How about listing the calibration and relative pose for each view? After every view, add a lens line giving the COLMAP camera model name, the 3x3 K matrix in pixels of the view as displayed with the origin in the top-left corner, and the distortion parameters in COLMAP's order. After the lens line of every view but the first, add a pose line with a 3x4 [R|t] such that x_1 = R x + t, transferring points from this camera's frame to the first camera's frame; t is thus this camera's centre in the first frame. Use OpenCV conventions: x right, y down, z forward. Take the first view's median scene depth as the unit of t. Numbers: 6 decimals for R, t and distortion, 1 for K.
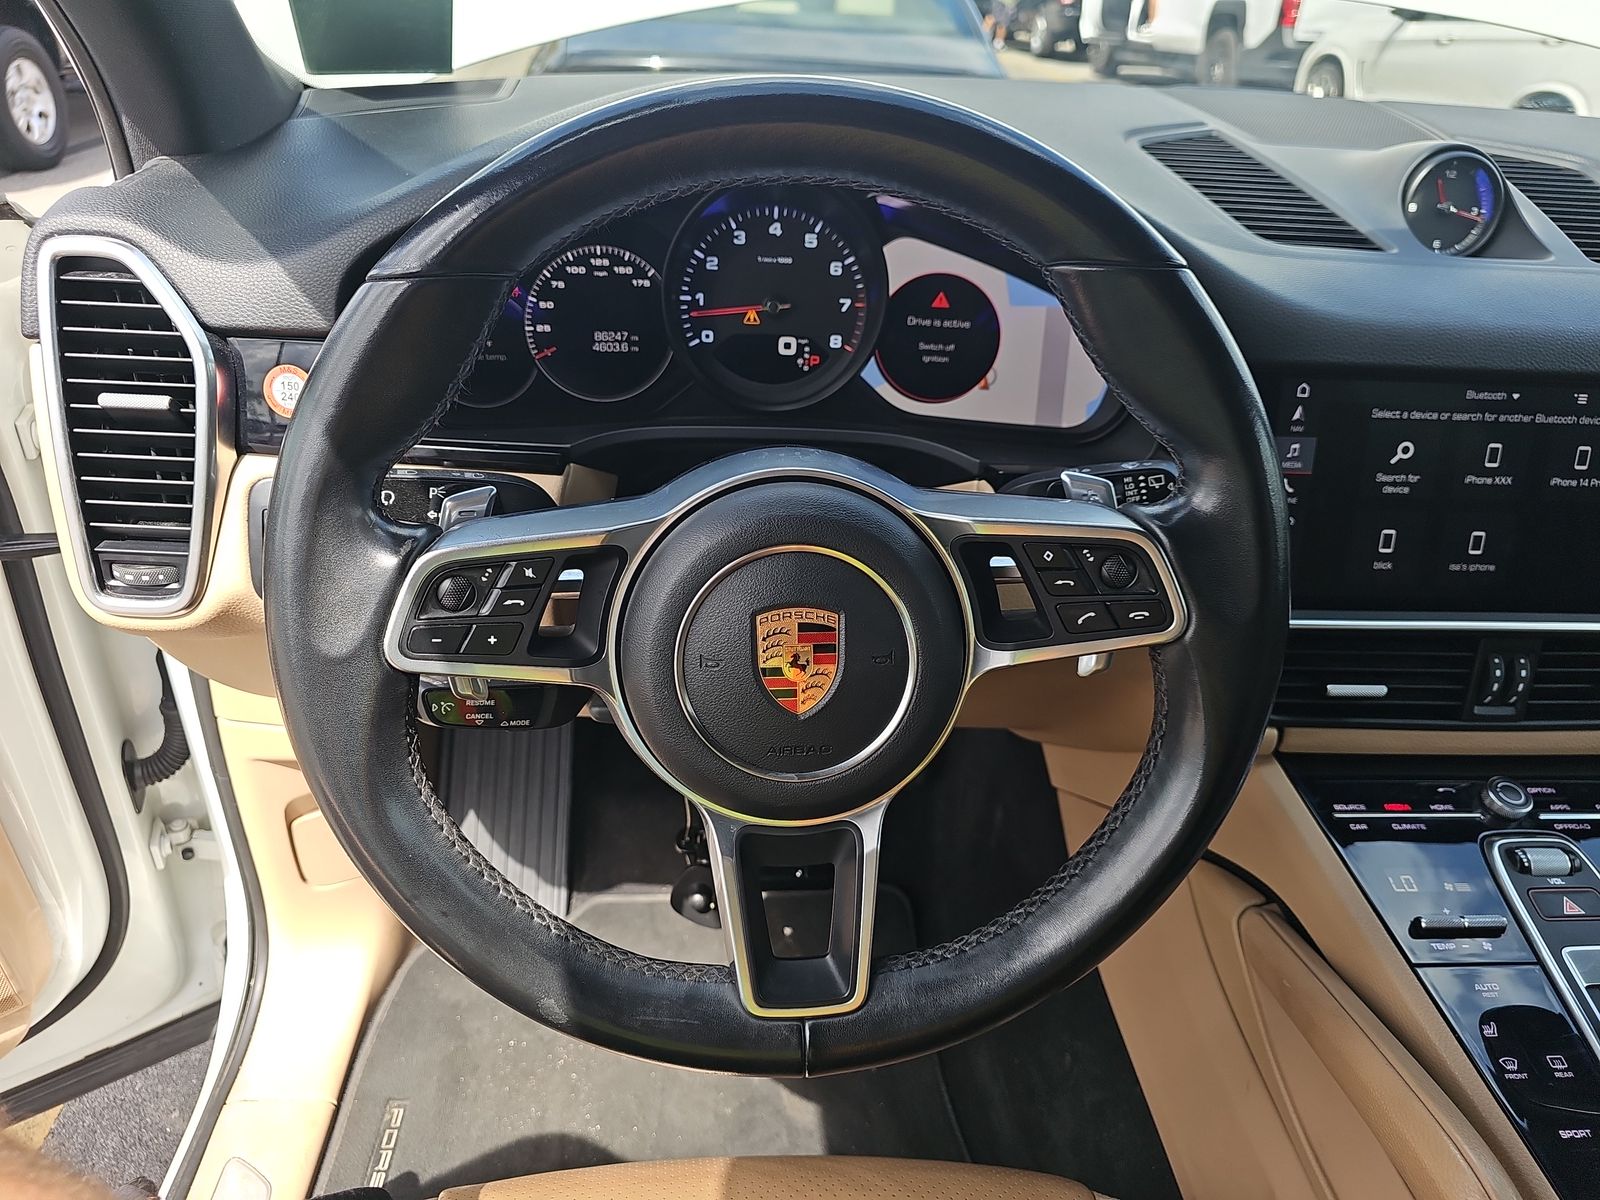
lens RADIAL K [[1066.6, 0, 782.4], [0, 1066.6, 579.9], [0, 0, 1]] dist [0.043349, -0.035500]
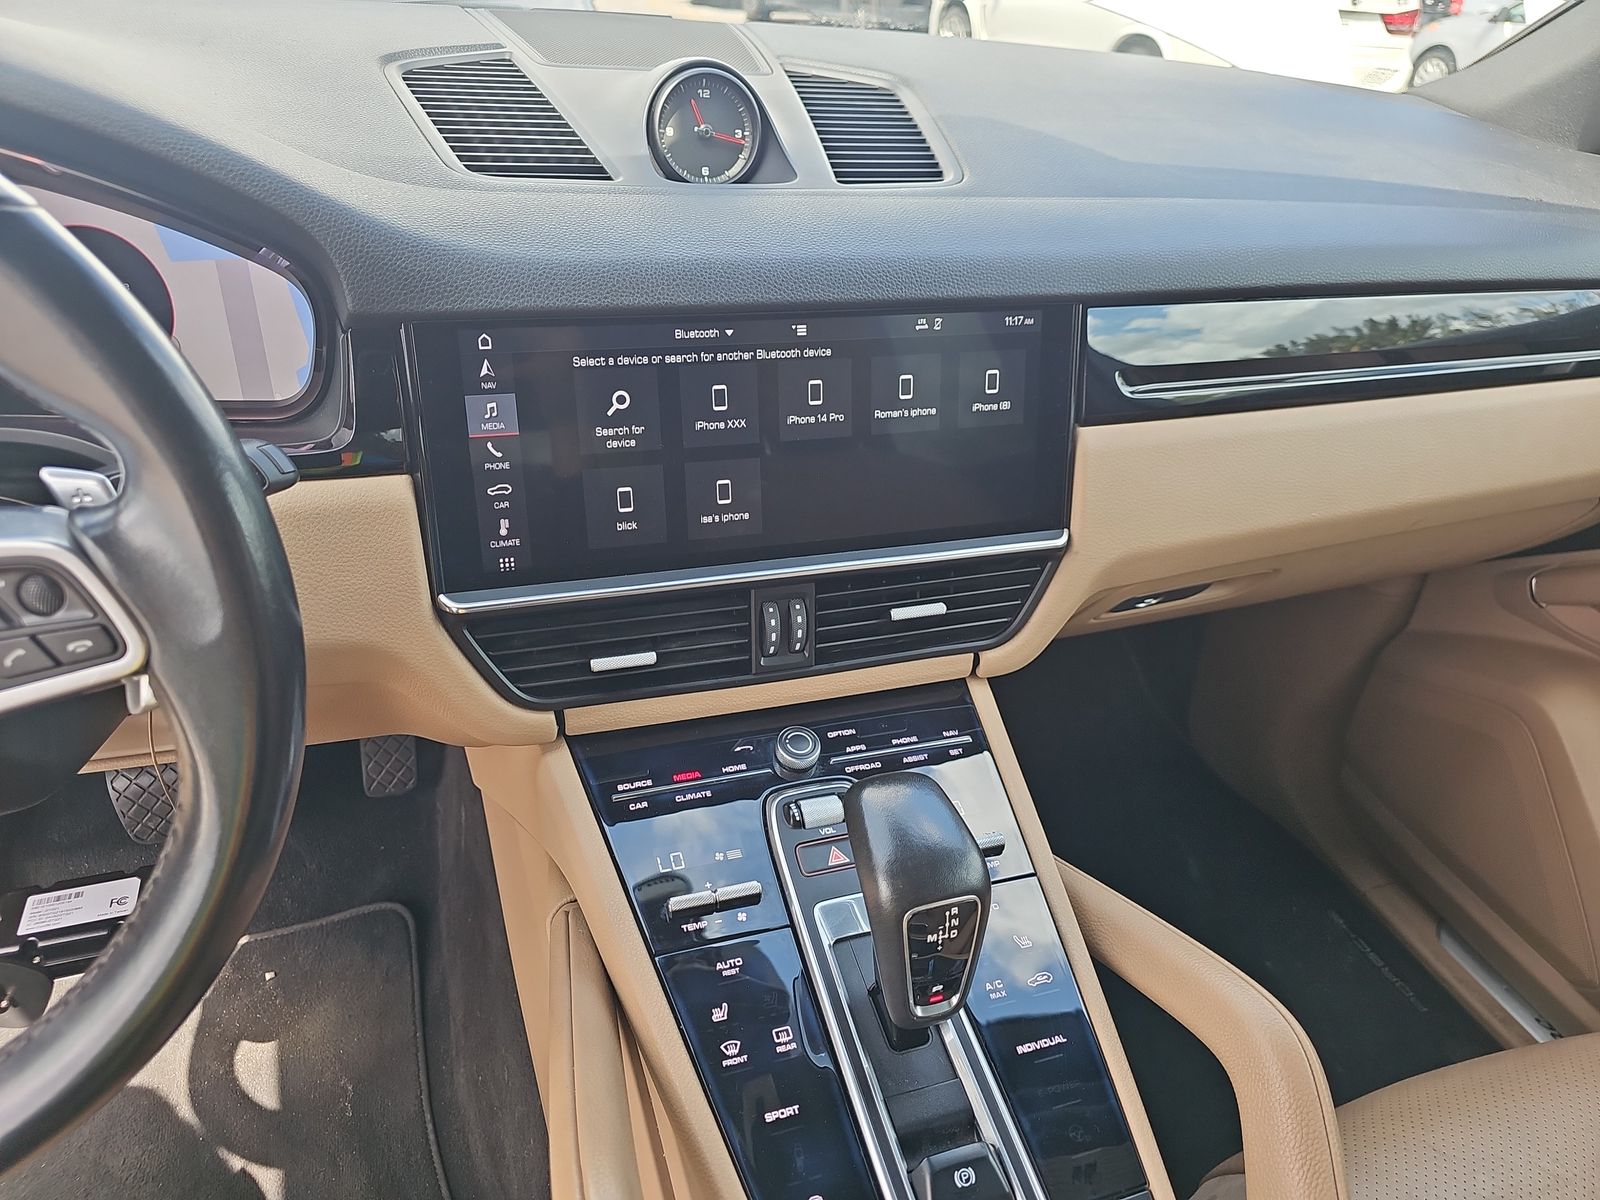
lens RADIAL K [[1022.0, 0, 798.2], [0, 1022.0, 582.1], [0, 0, 1]] dist [0.038536, -0.039431]
pose [[0.971887, -0.120169, 0.202471, 0.168176], [0.109330, 0.991947, 0.063934, -0.001845], [-0.208524, -0.040001, 0.977199, 0.035437]]
